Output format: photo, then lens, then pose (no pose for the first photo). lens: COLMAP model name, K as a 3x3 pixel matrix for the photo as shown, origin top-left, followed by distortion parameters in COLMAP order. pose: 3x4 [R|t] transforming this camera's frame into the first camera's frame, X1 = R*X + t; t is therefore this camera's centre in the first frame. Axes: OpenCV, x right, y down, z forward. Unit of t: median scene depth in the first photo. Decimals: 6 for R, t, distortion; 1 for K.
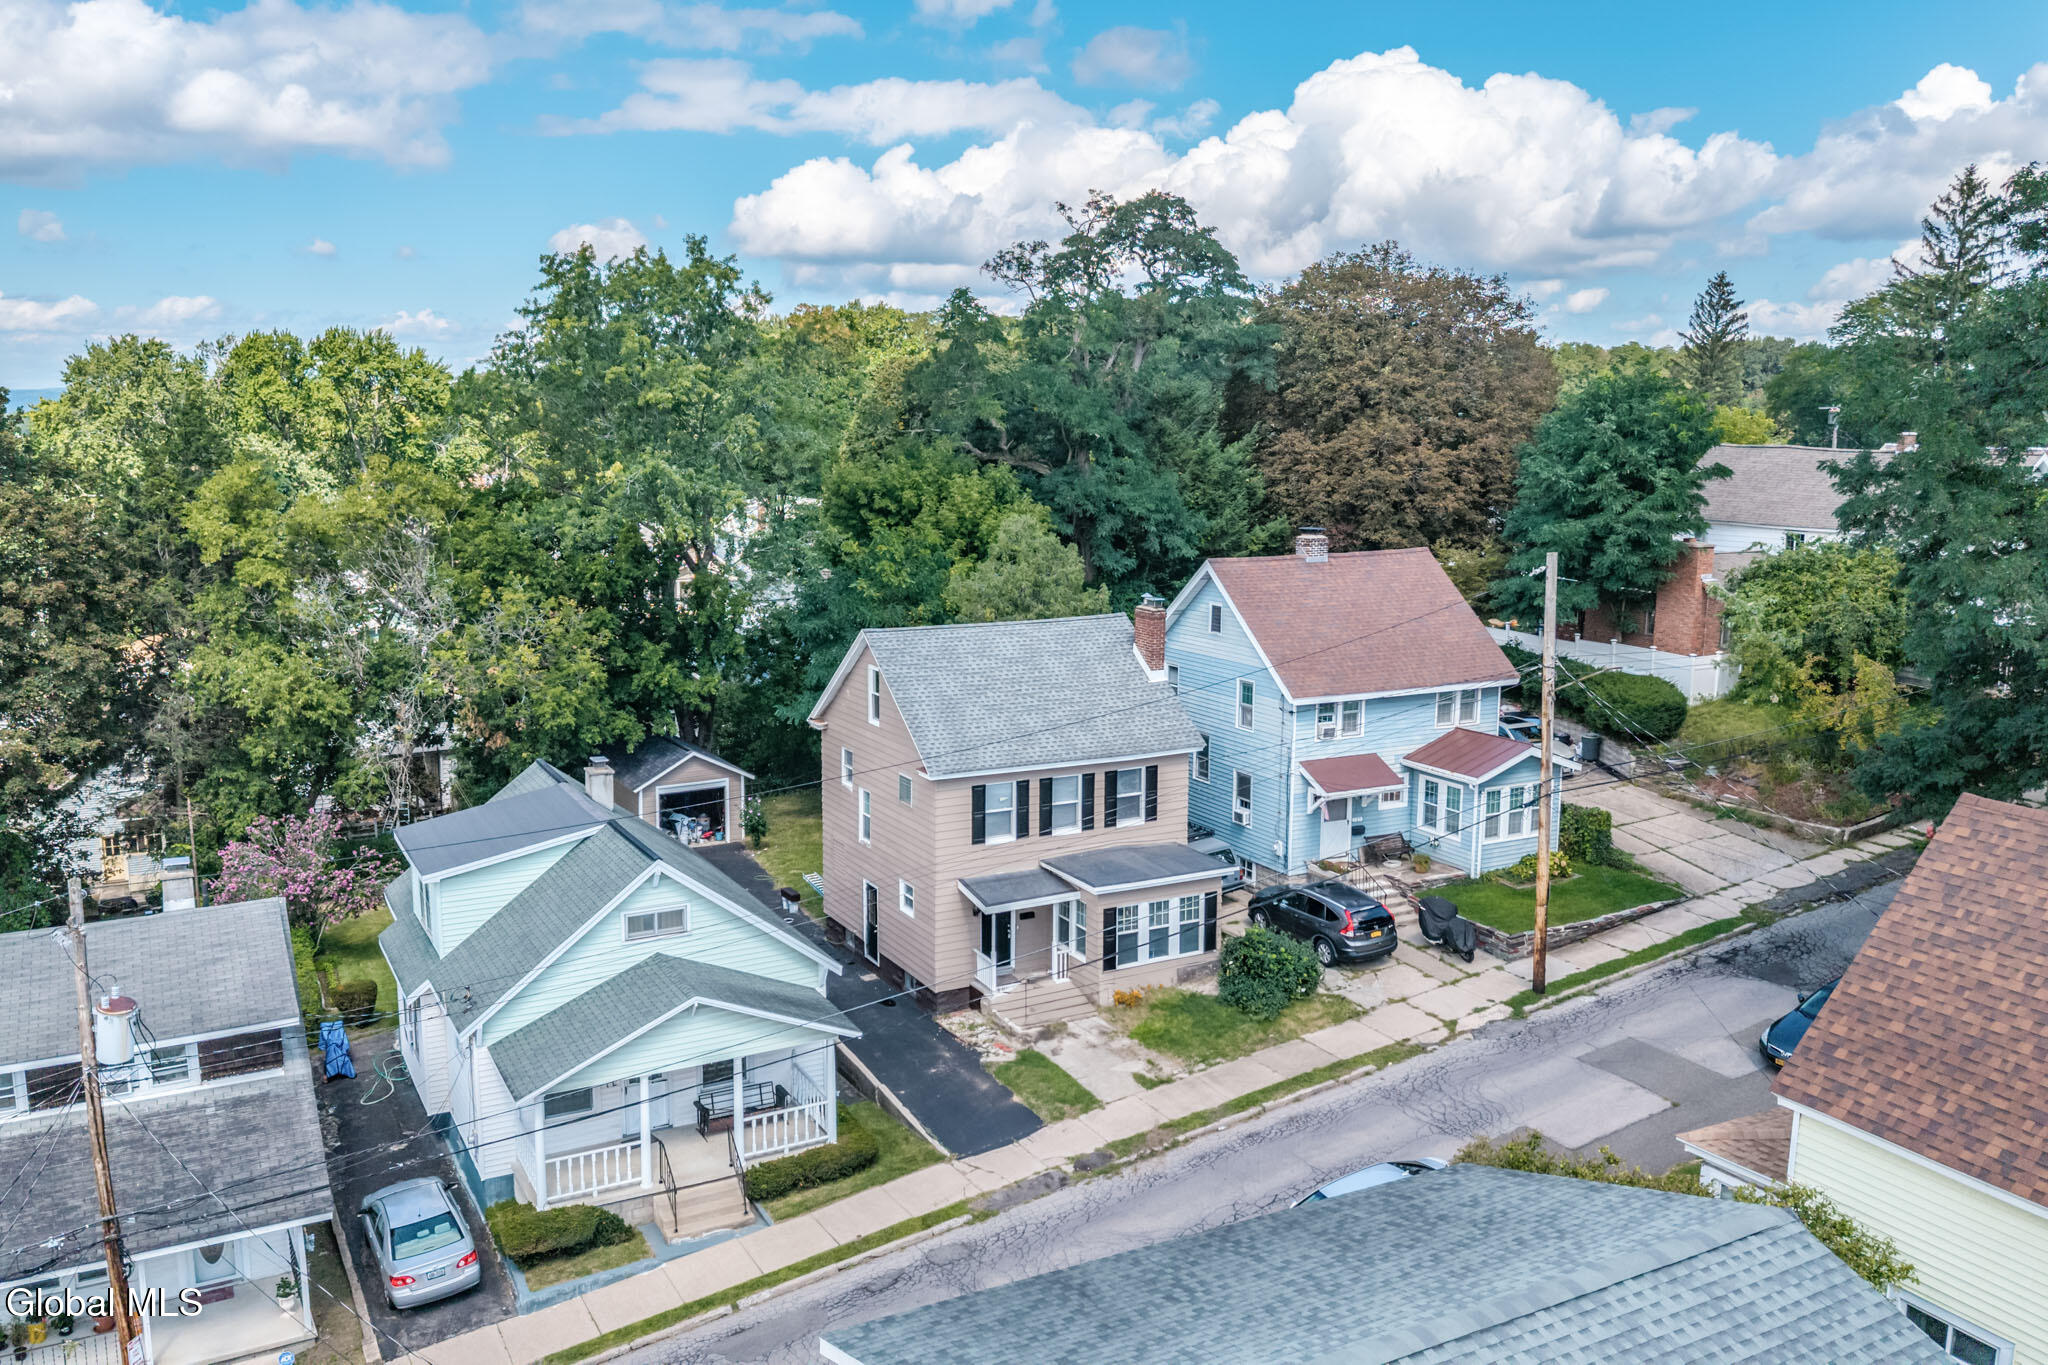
lens RADIAL K [[1591.5, 0, 987.1], [0, 1591.5, 688.8], [0, 0, 1]] dist [0.105143, -0.221726]
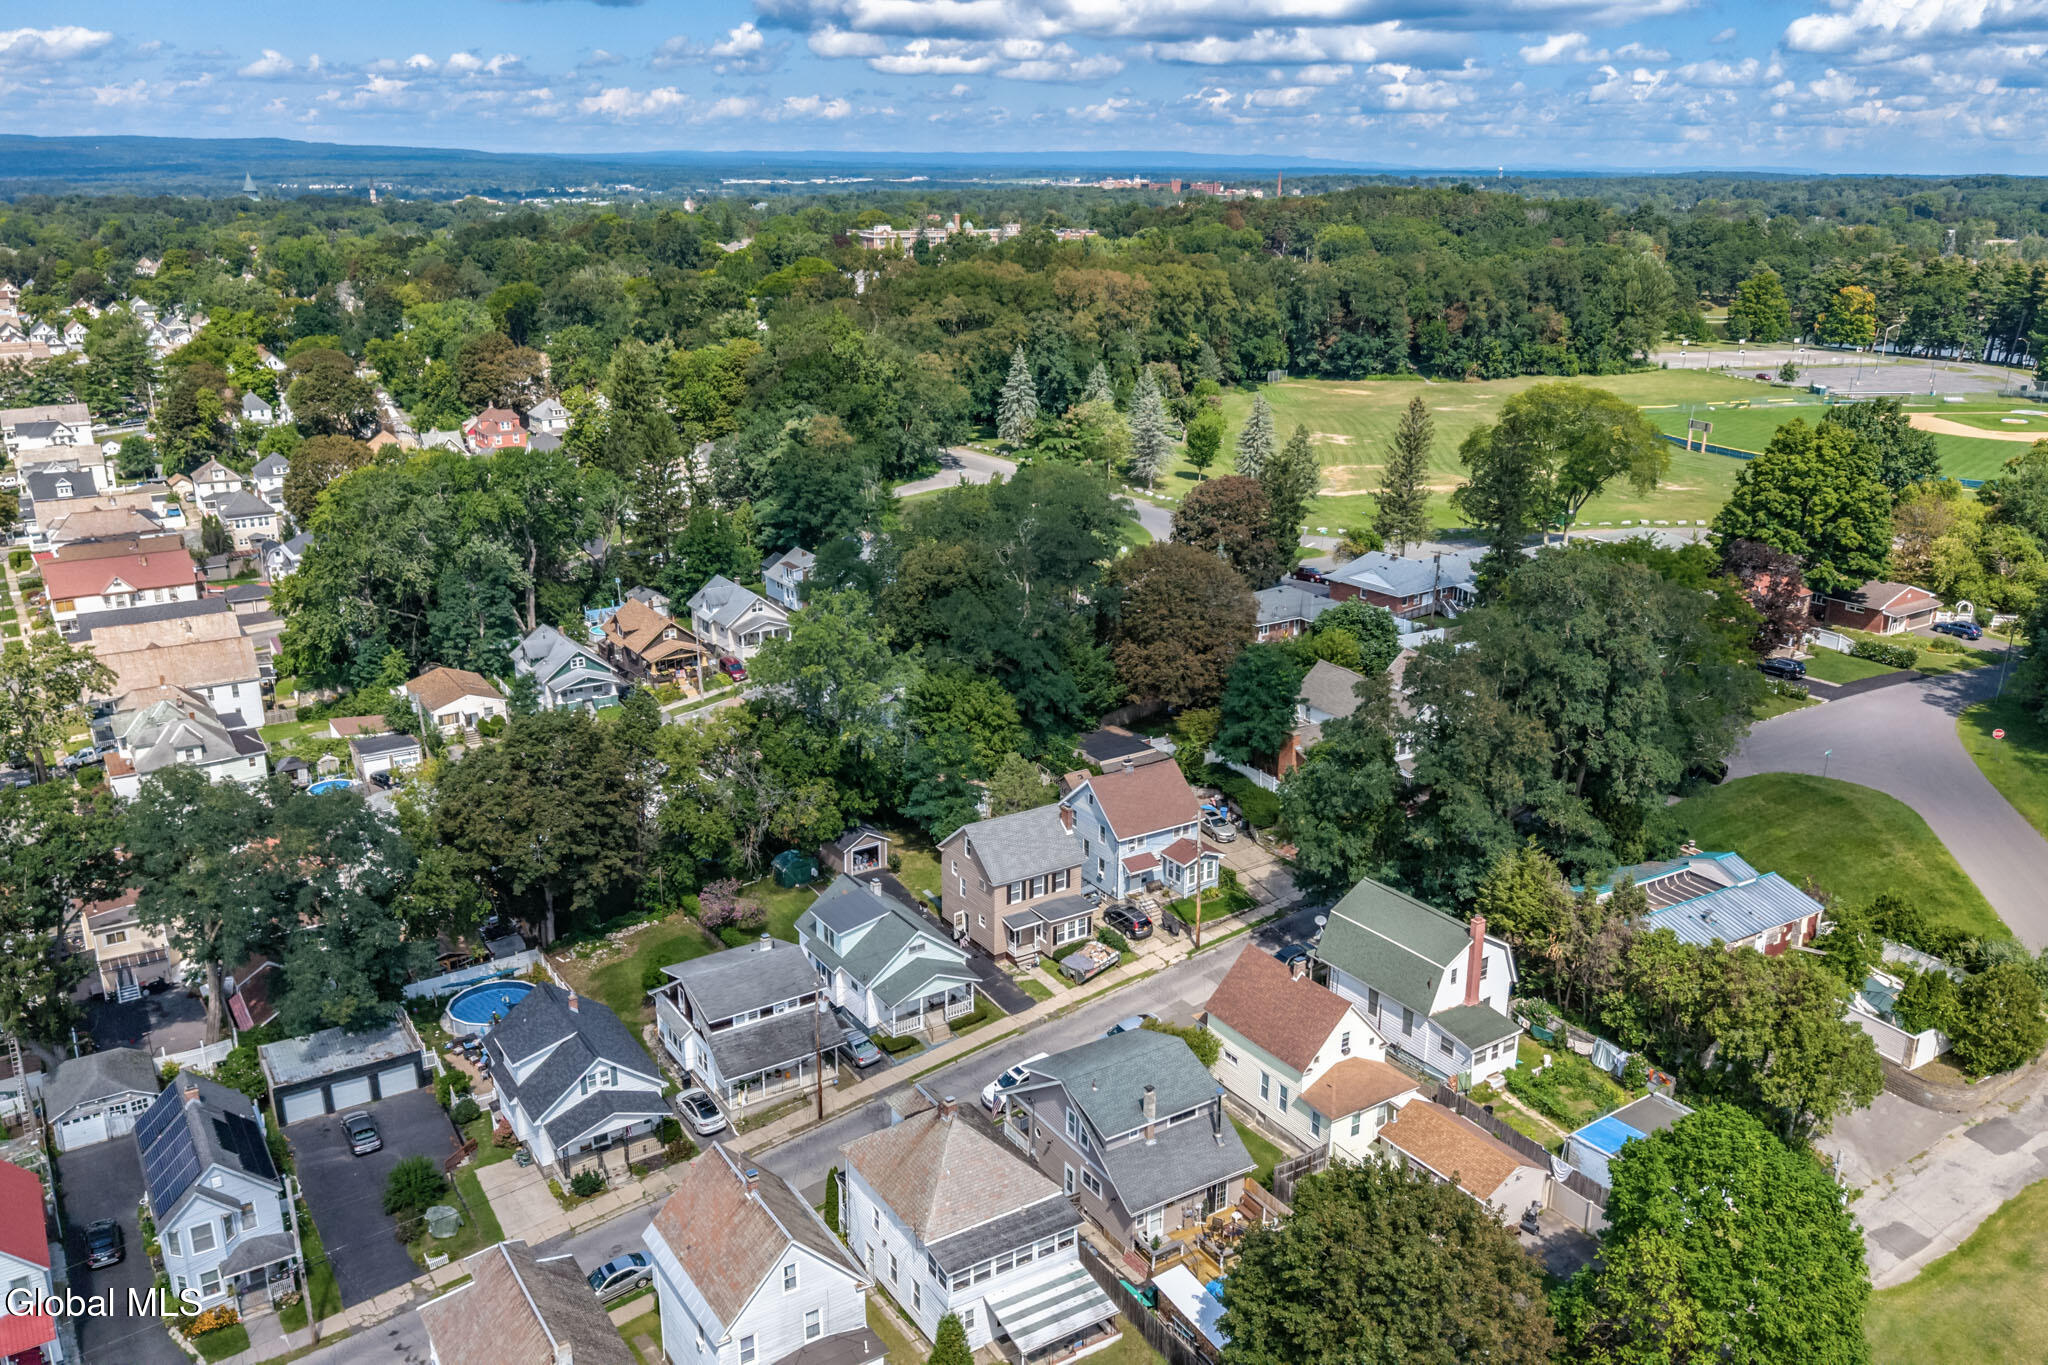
lens RADIAL K [[1570.6, 0, 1024.0], [0, 1570.6, 682.5], [0, 0, 1]] dist [0.108114, -0.221912]
pose [[0.995326, -0.020934, 0.094274, -0.241204], [0.007642, 0.990234, 0.139204, -0.703265], [-0.096267, -0.137833, 0.985766, -1.768087]]
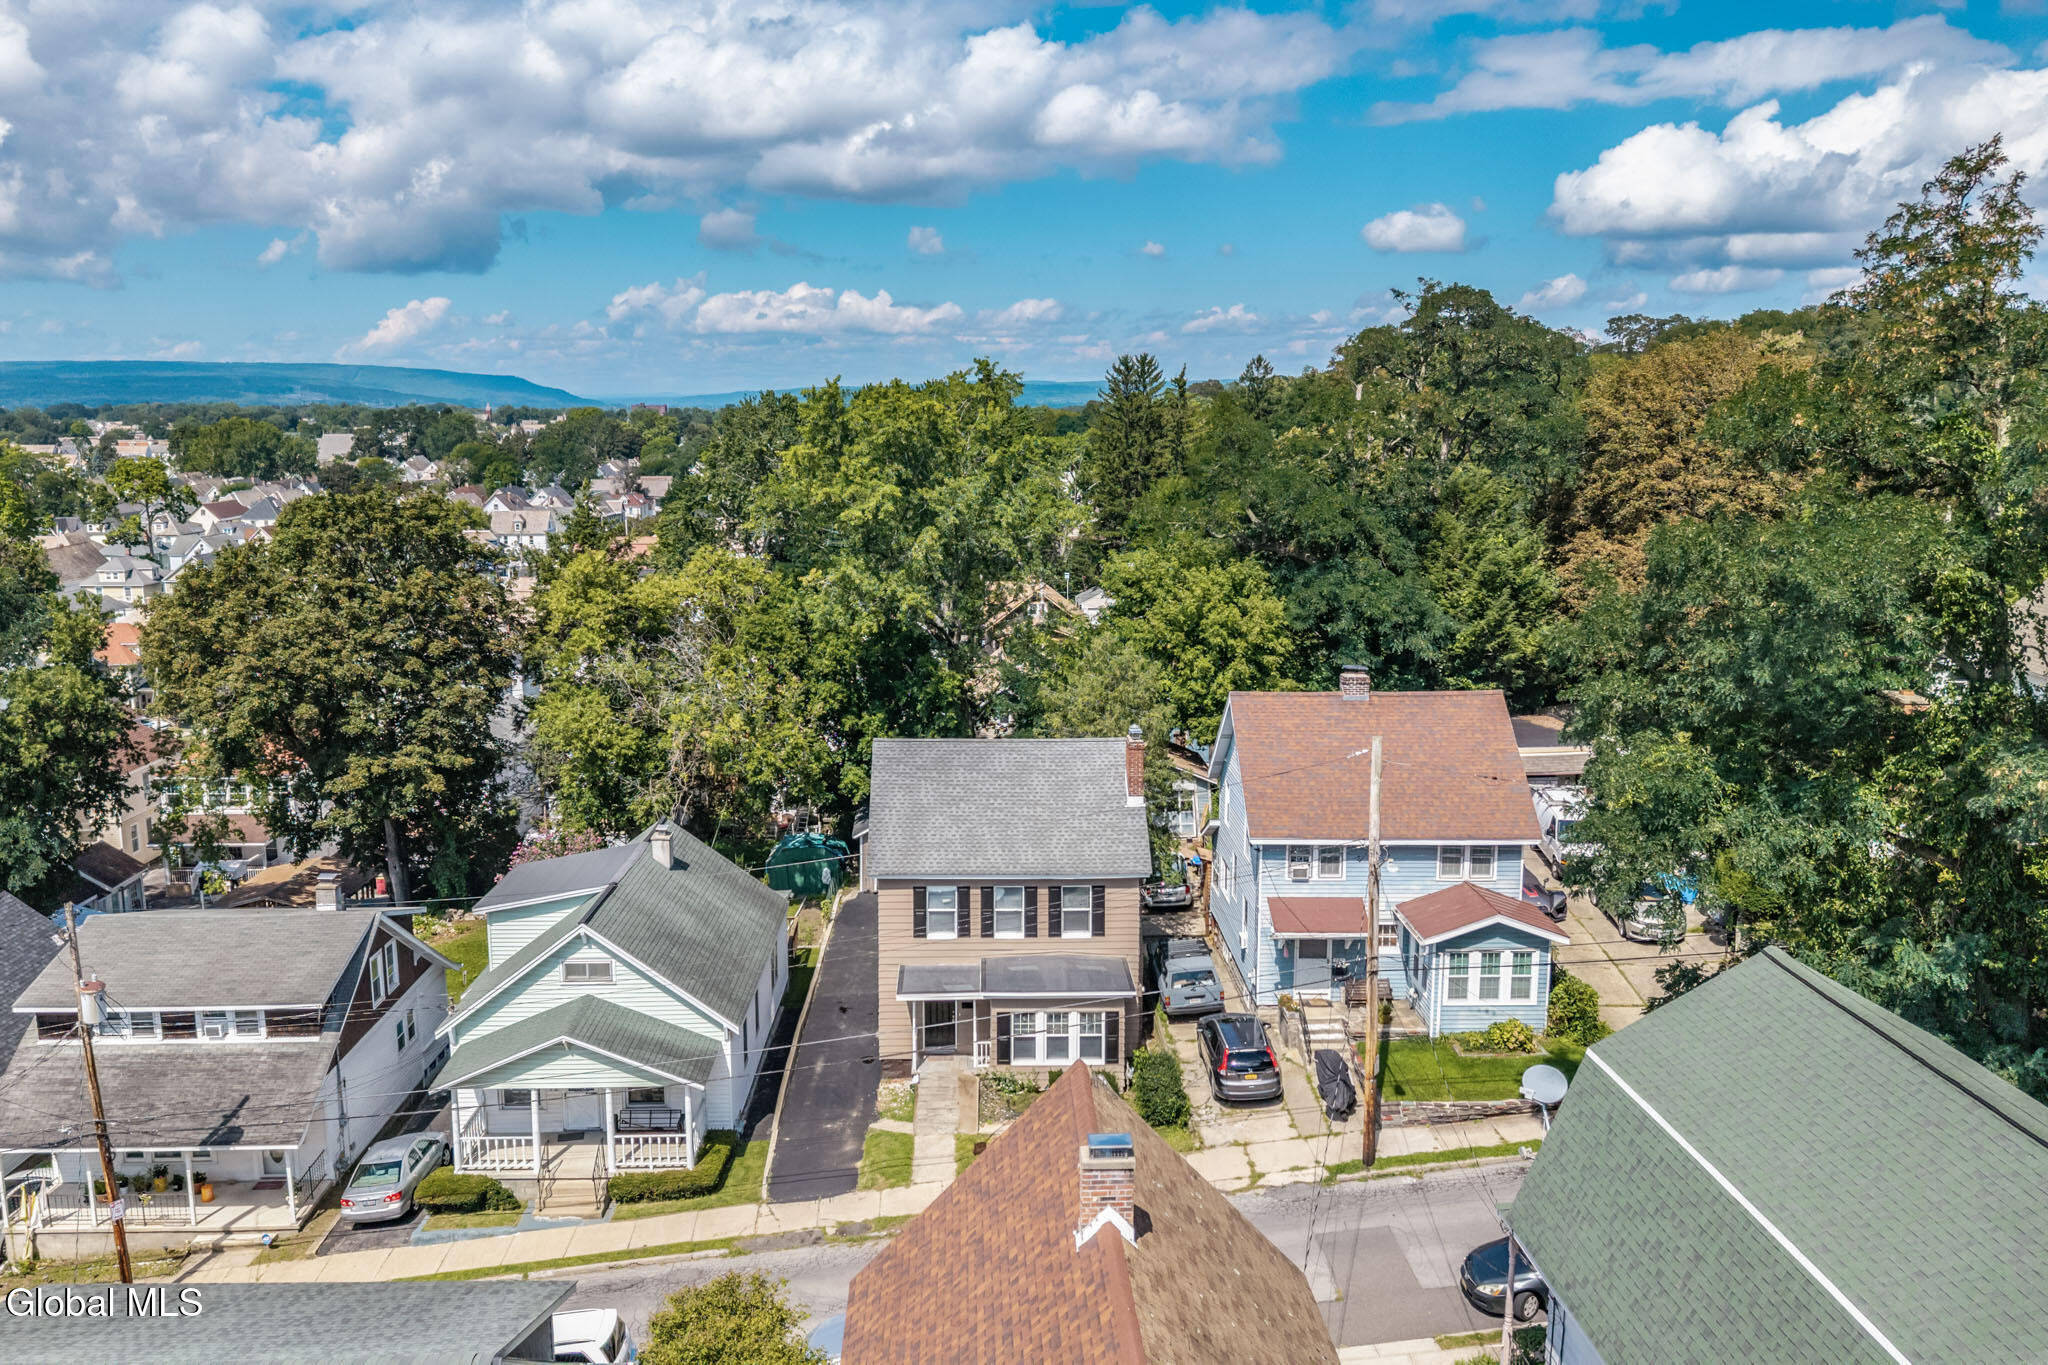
lens RADIAL K [[1570.6, 0, 1024.0], [0, 1570.6, 682.5], [0, 0, 1]] dist [0.108114, -0.221912]
pose [[0.901618, 0.075833, -0.425834, 0.544868], [-0.074254, 0.997032, 0.020336, -0.117860], [0.426112, 0.013285, 0.904573, -0.006395]]
